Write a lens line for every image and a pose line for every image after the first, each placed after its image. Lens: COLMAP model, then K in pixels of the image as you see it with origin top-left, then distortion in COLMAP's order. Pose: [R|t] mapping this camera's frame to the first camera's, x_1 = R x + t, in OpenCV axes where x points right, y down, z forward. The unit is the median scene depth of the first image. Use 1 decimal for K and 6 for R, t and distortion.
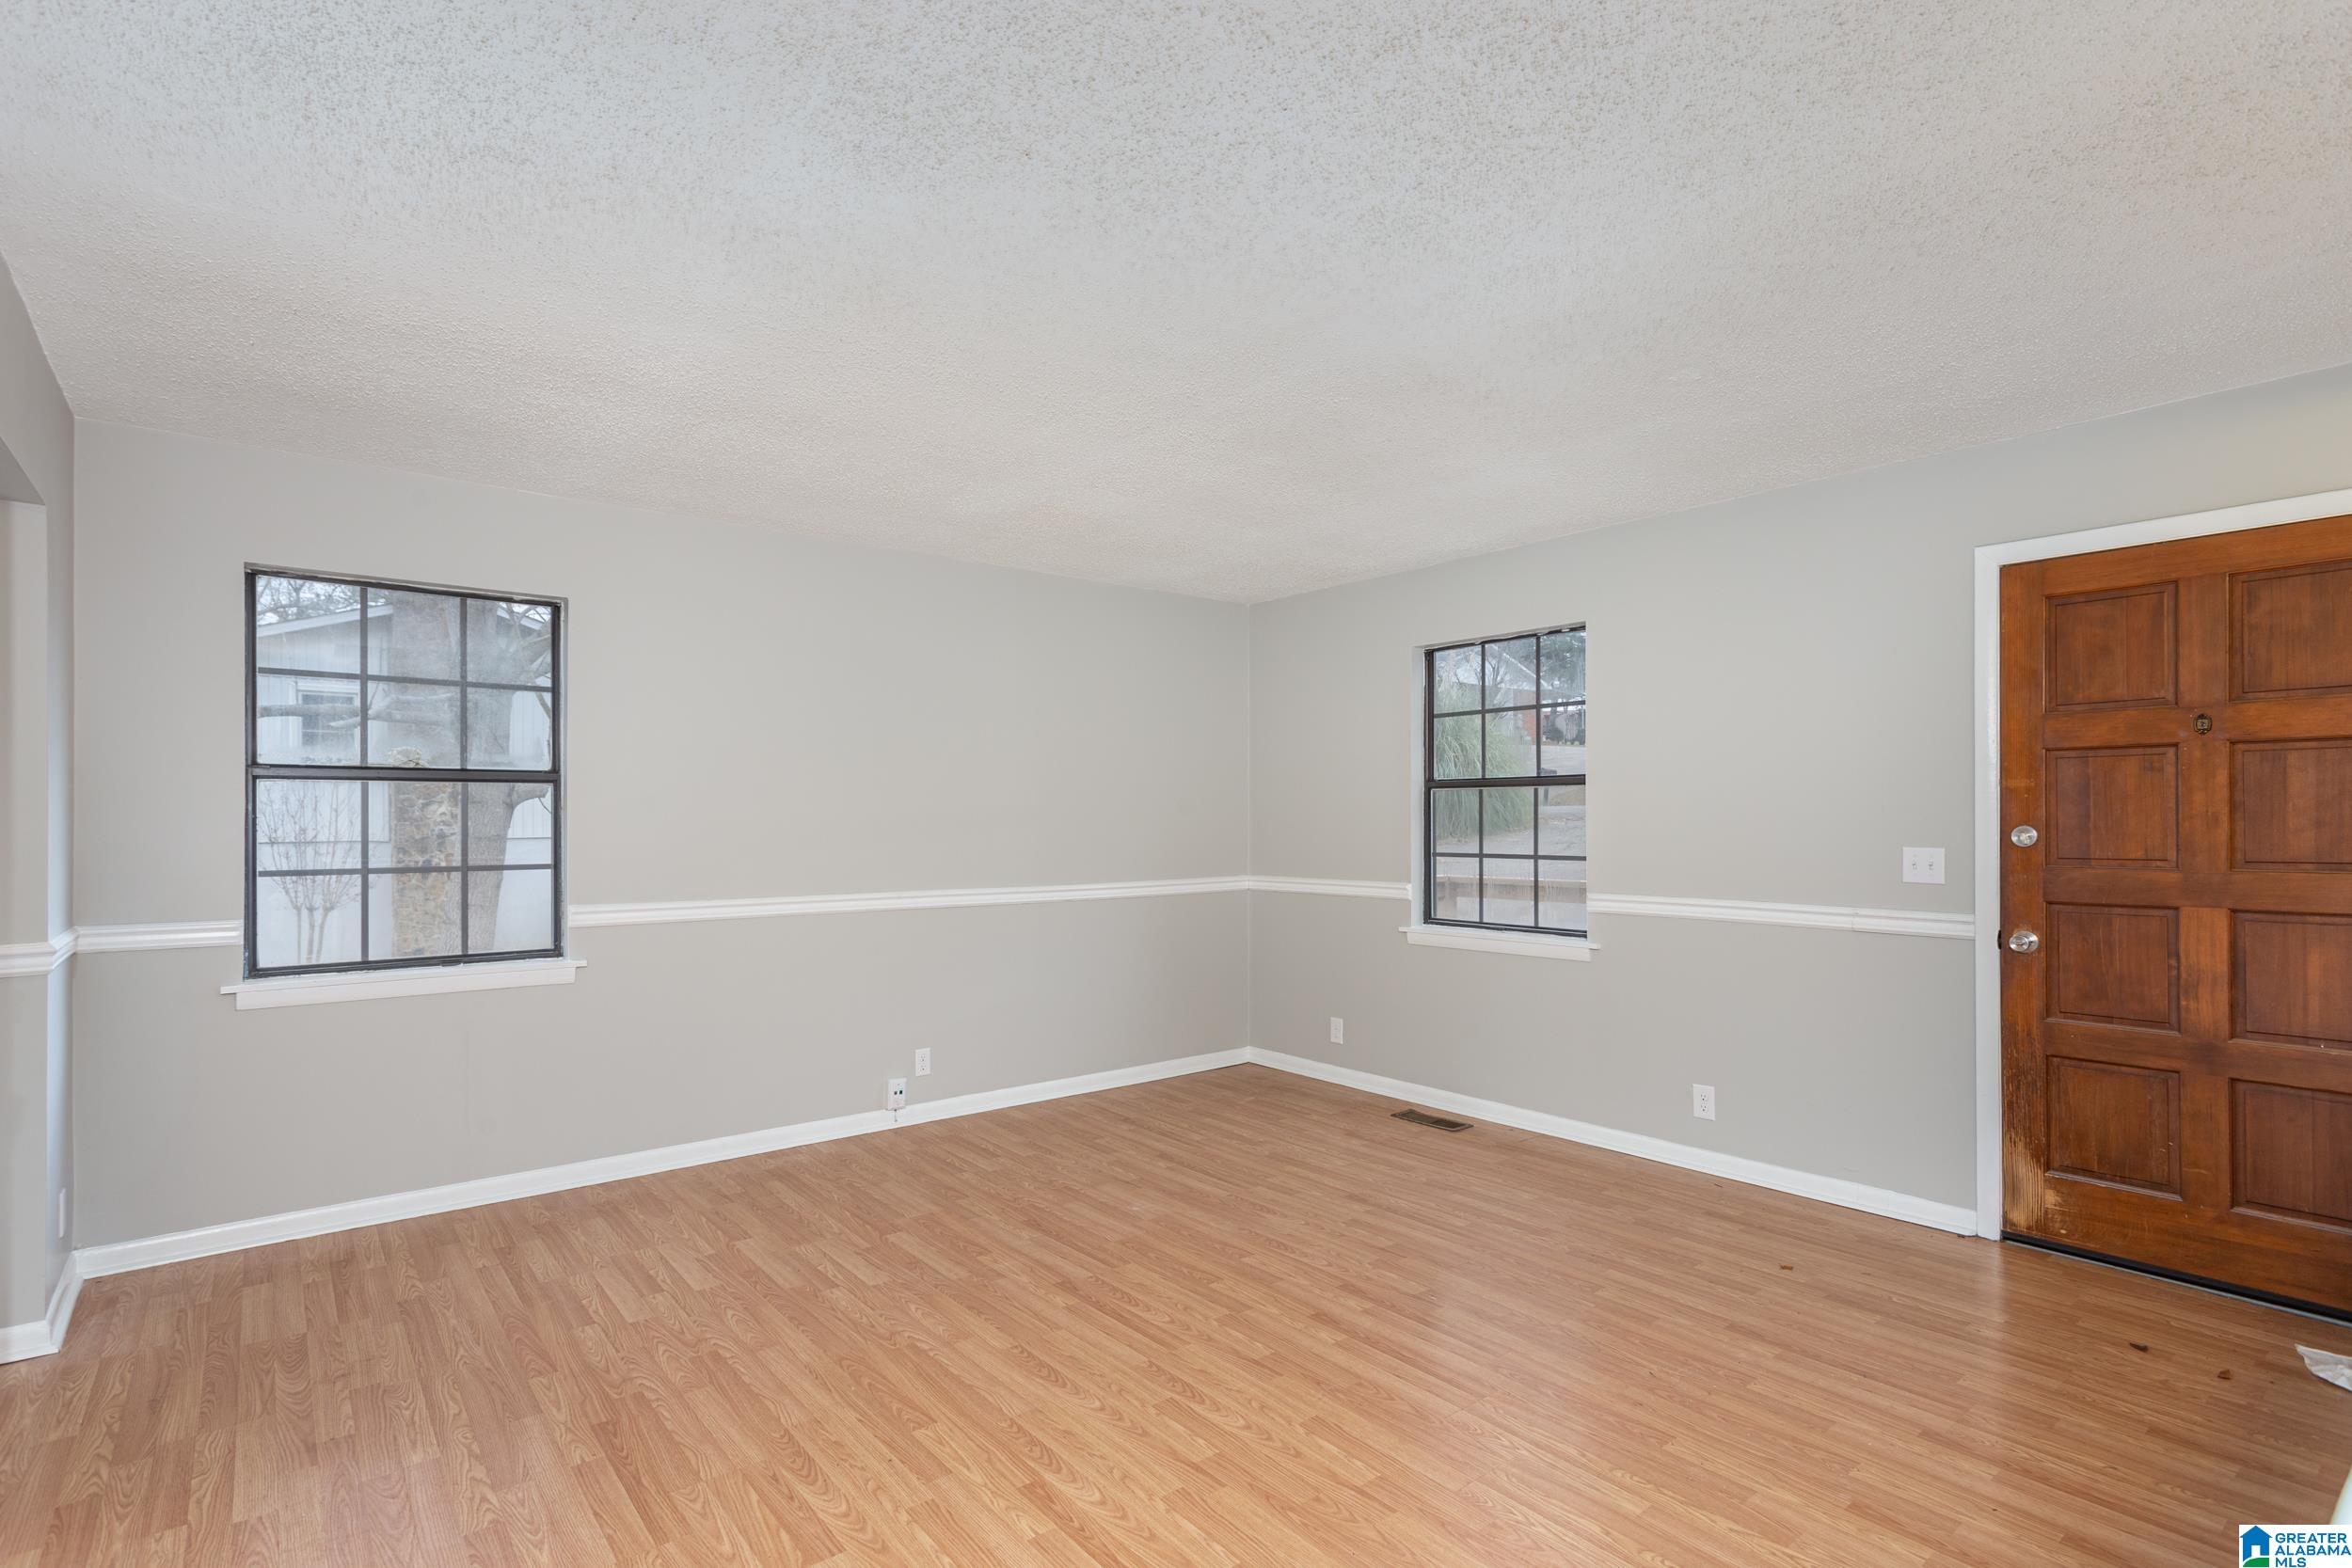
lens RADIAL K [[1169.4, 0, 1178.7], [0, 1169.4, 798.8], [0, 0, 1]] dist [0.003521, 0.000254]
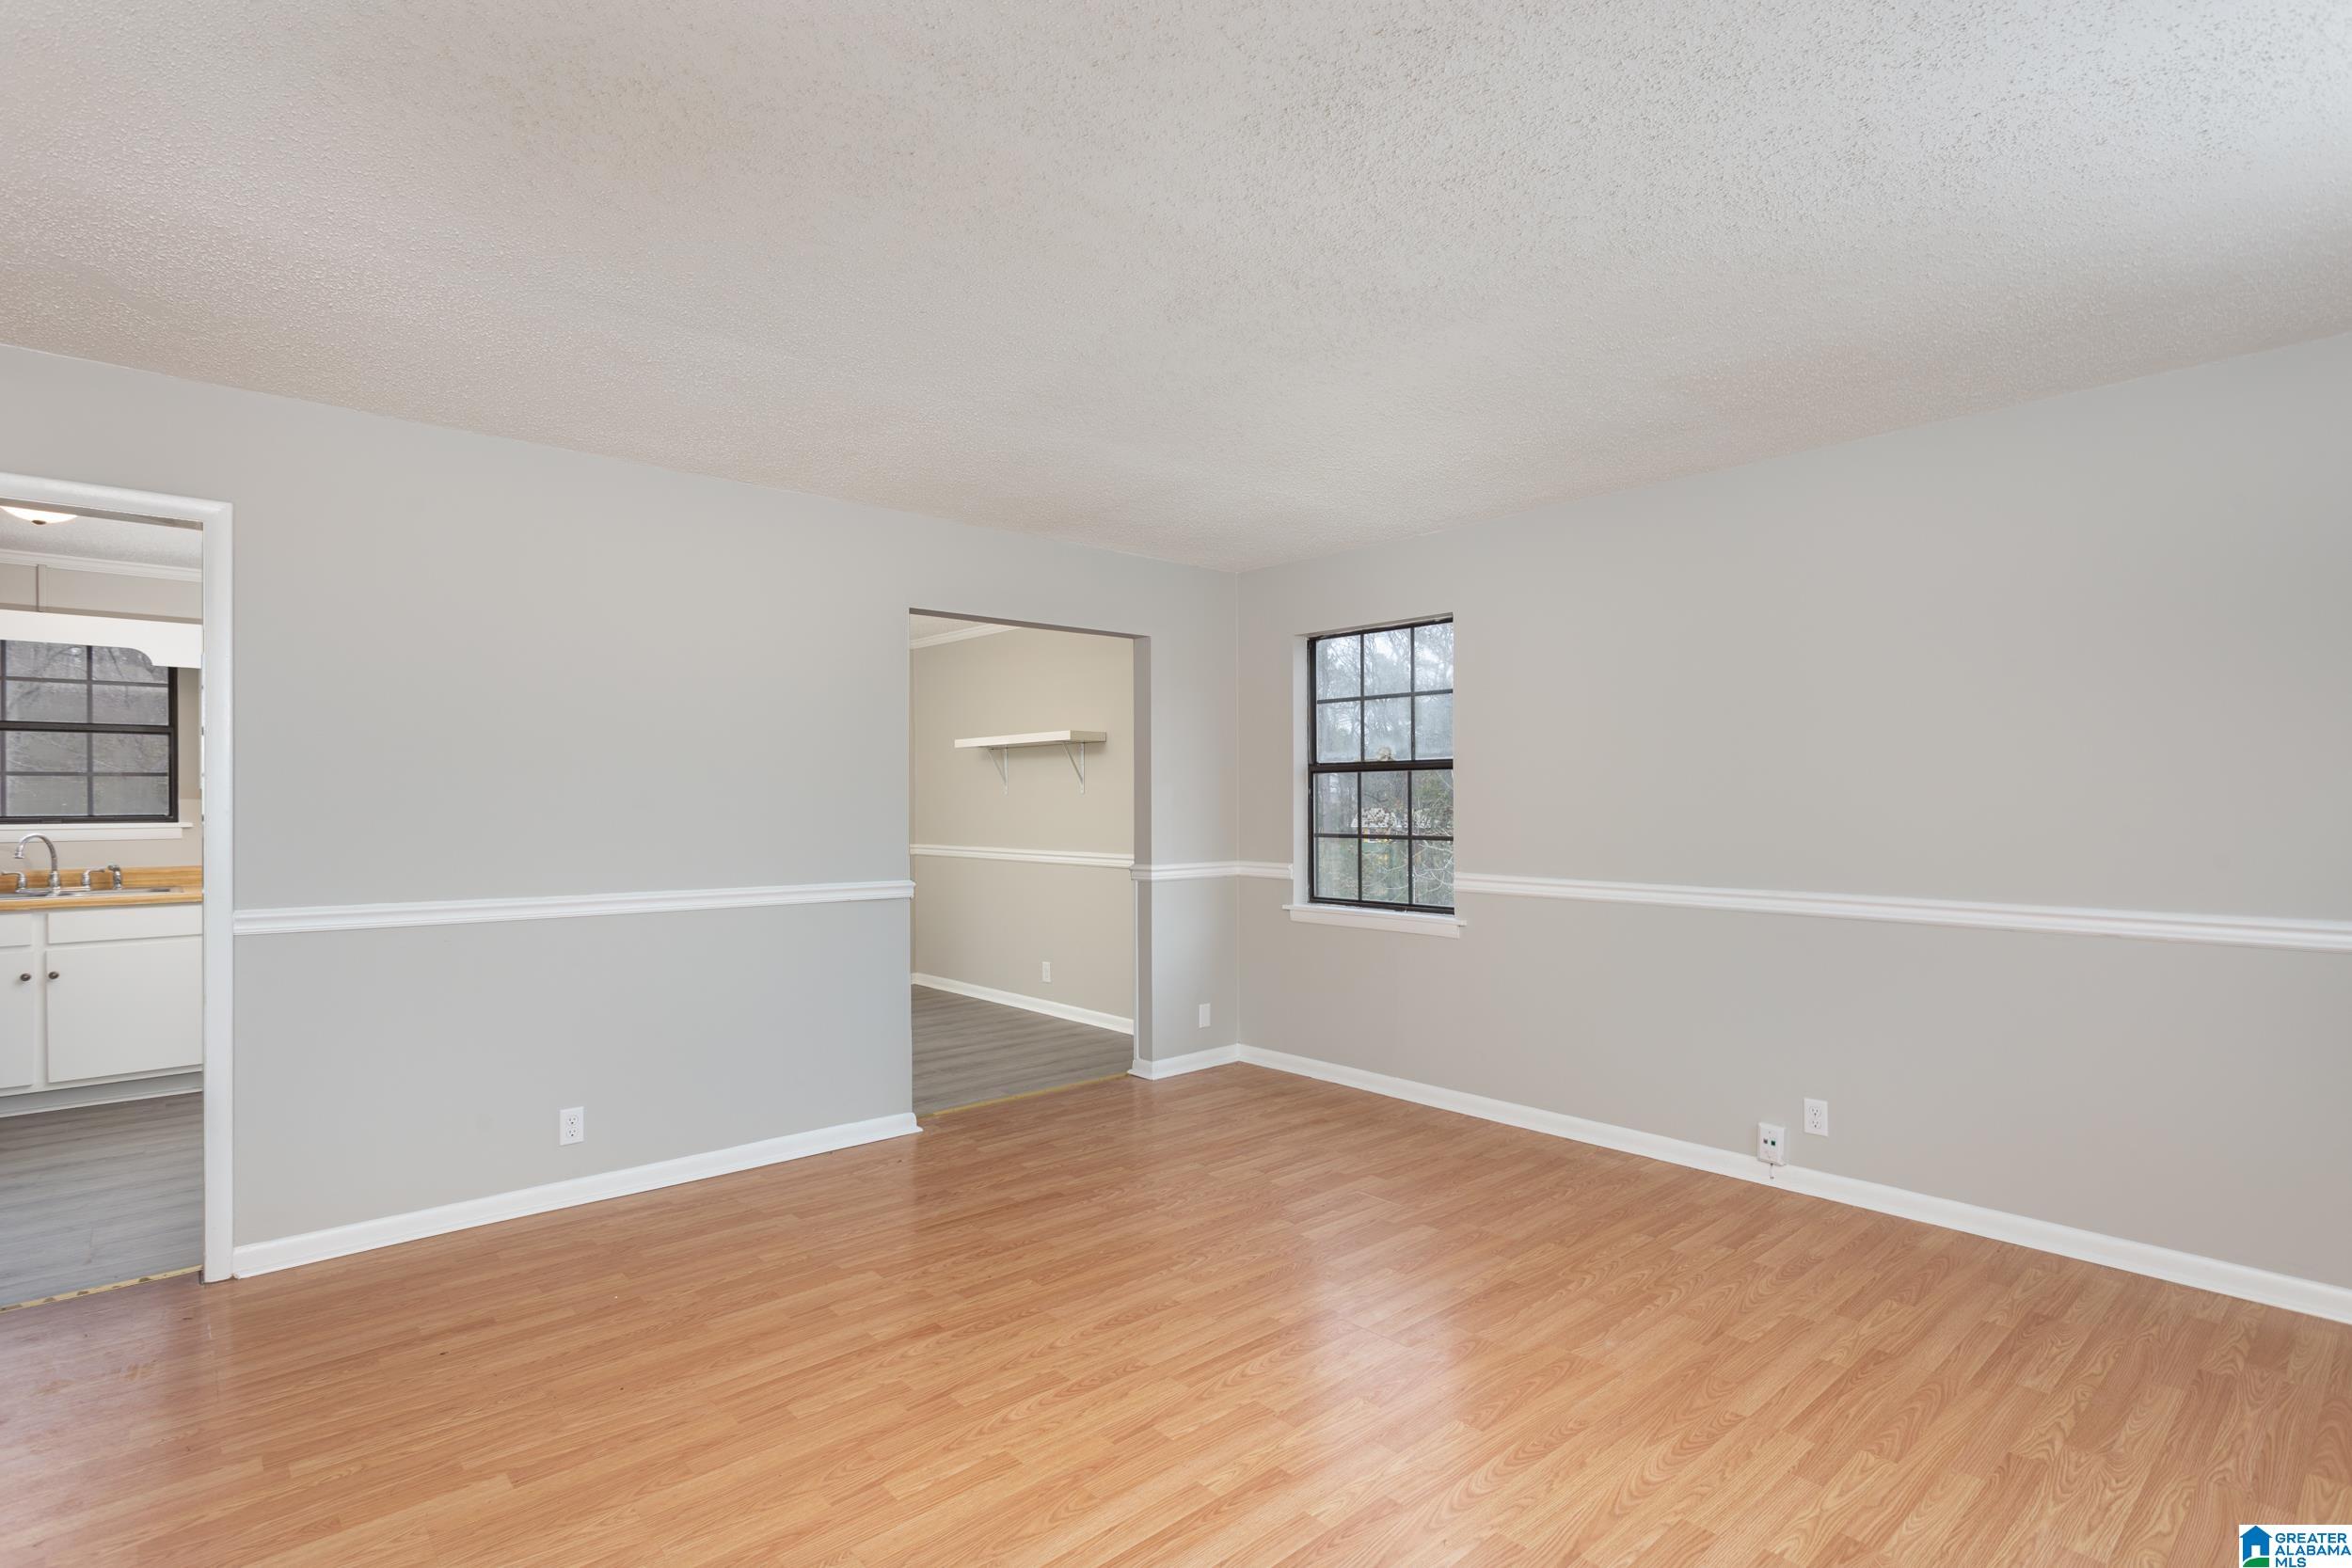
lens RADIAL K [[1118.9, 0, 1150.0], [0, 1118.9, 752.1], [0, 0, 1]] dist [0.003239, 0.000178]
pose [[0.030831, -0.041305, -0.998671, 0.722212], [0.021586, 0.998940, -0.040650, 0.010245], [0.999292, -0.020304, 0.031690, 0.774488]]
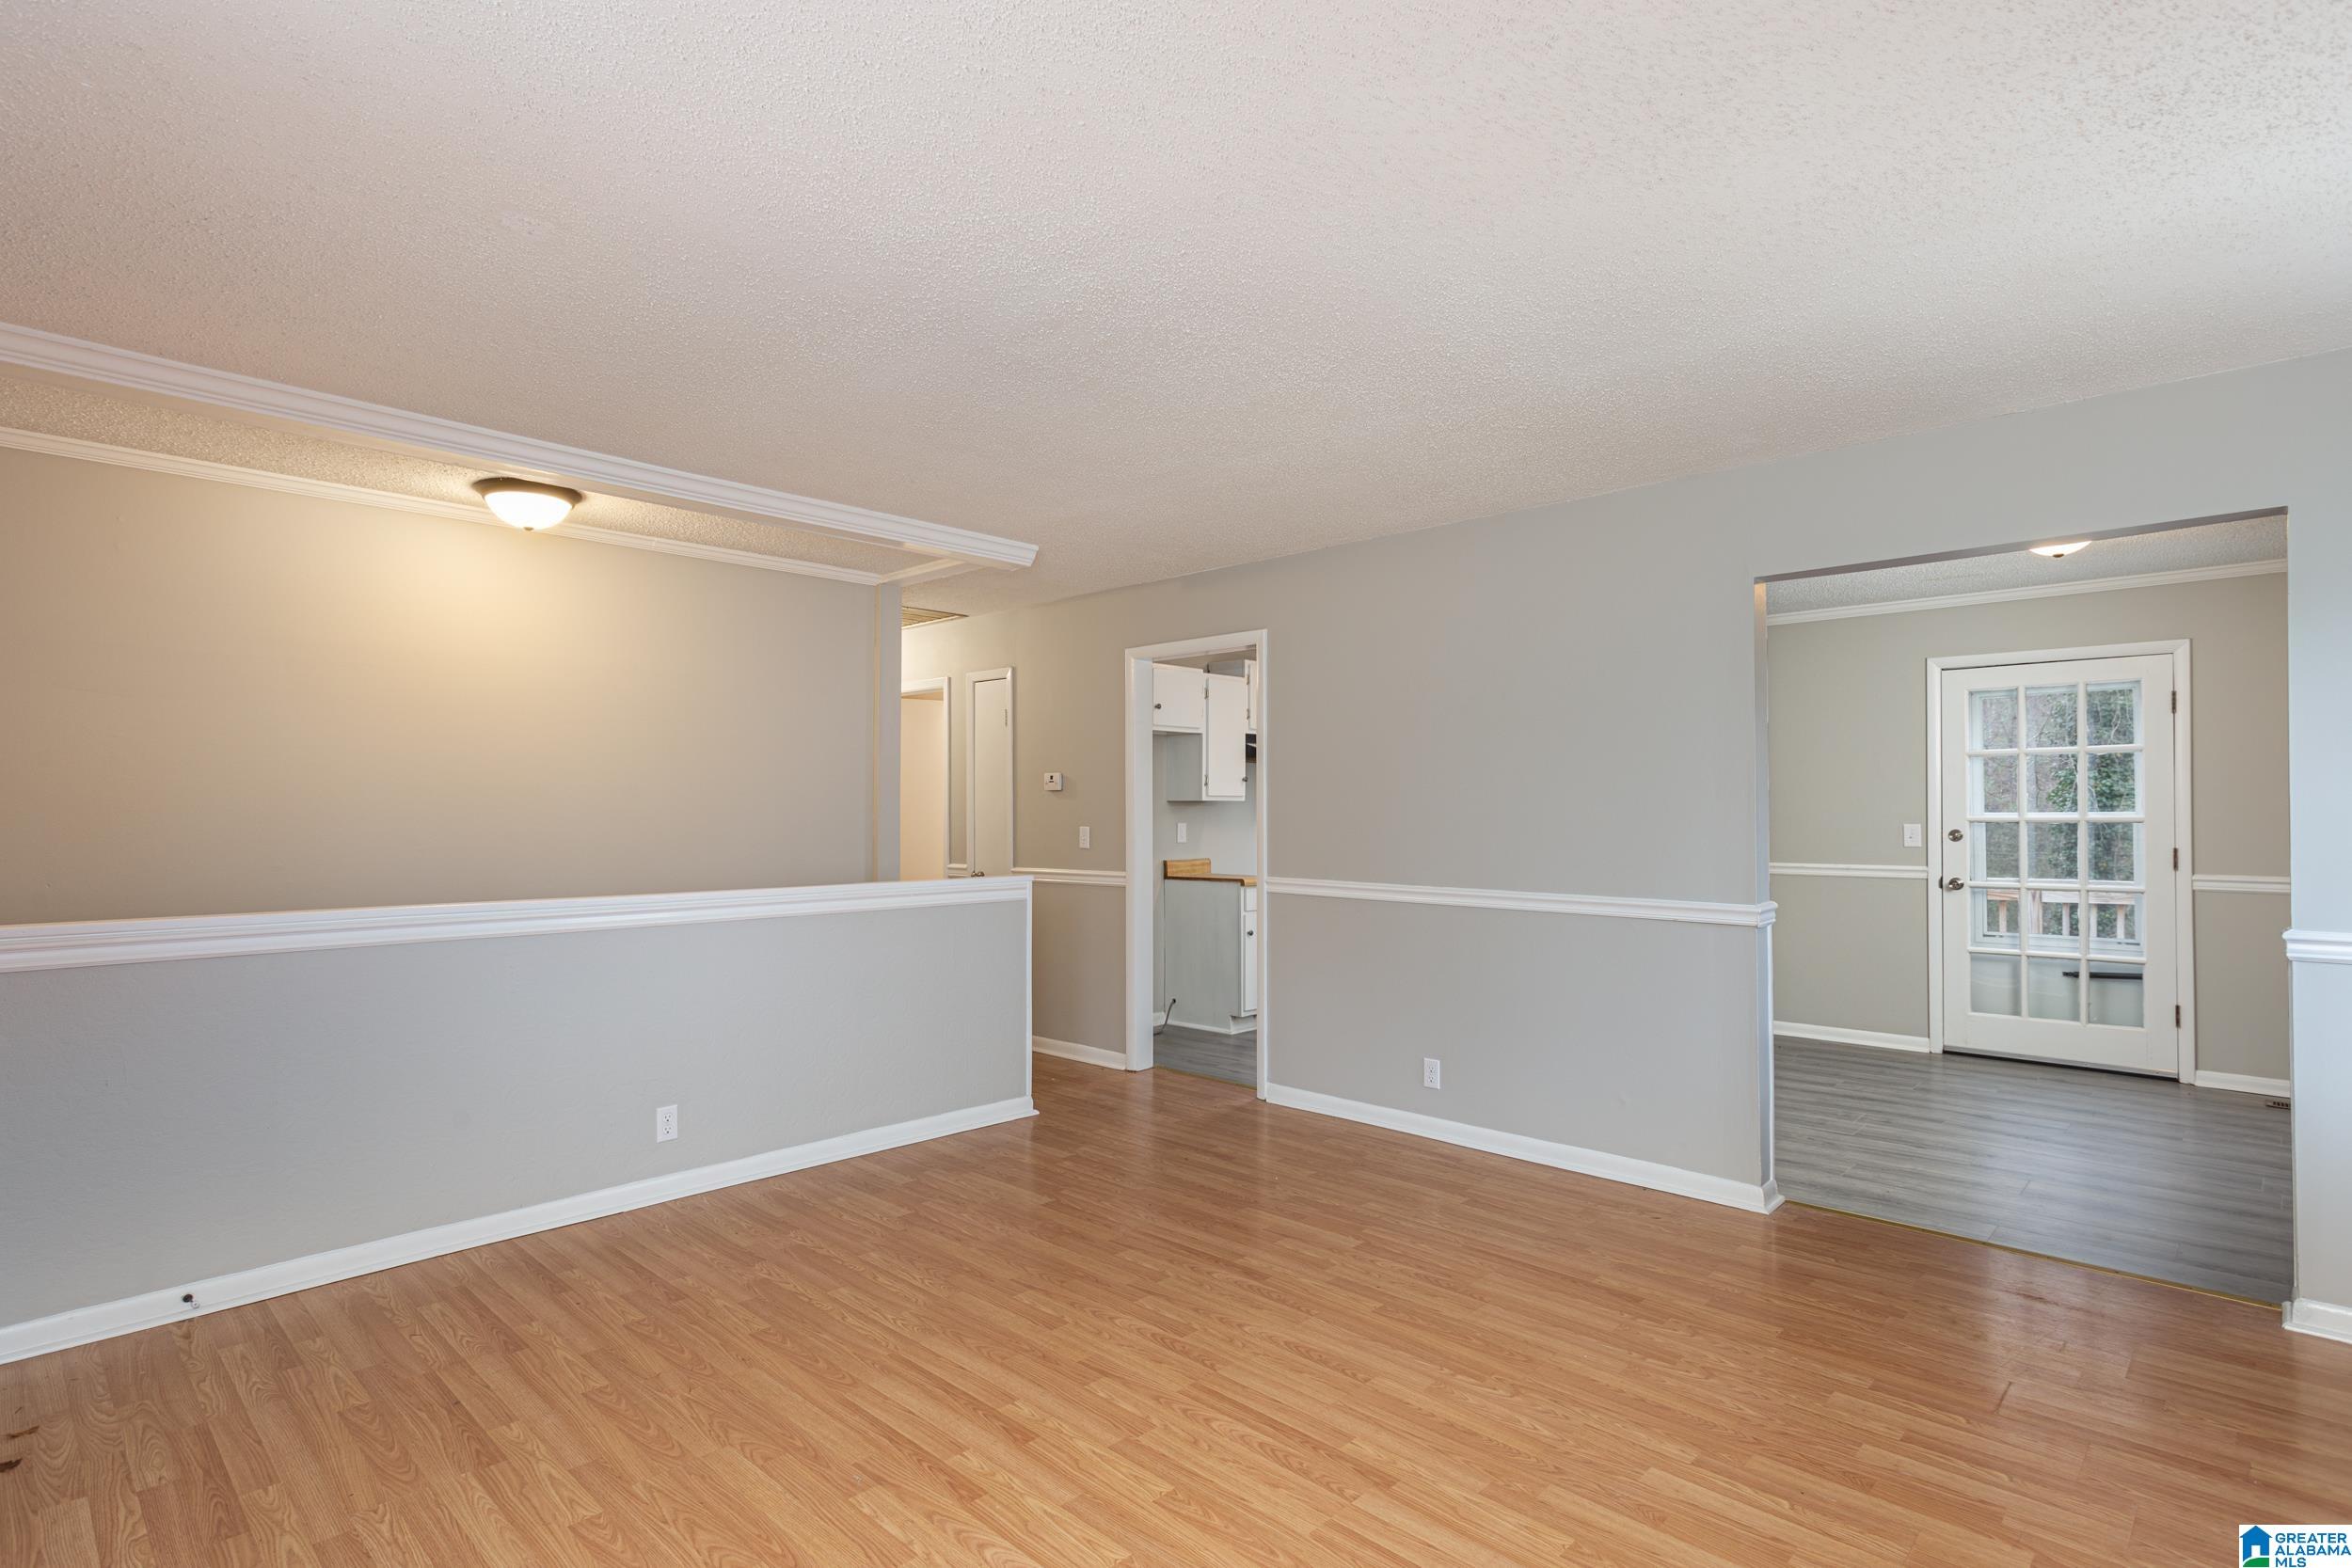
lens RADIAL K [[1169.4, 0, 1178.7], [0, 1169.4, 798.8], [0, 0, 1]] dist [0.003521, 0.000254]
pose [[-0.991805, 0.002717, -0.127729, 0.099776], [0.006394, 0.999577, -0.028387, 0.029864], [0.127598, -0.028971, -0.991403, 1.547543]]
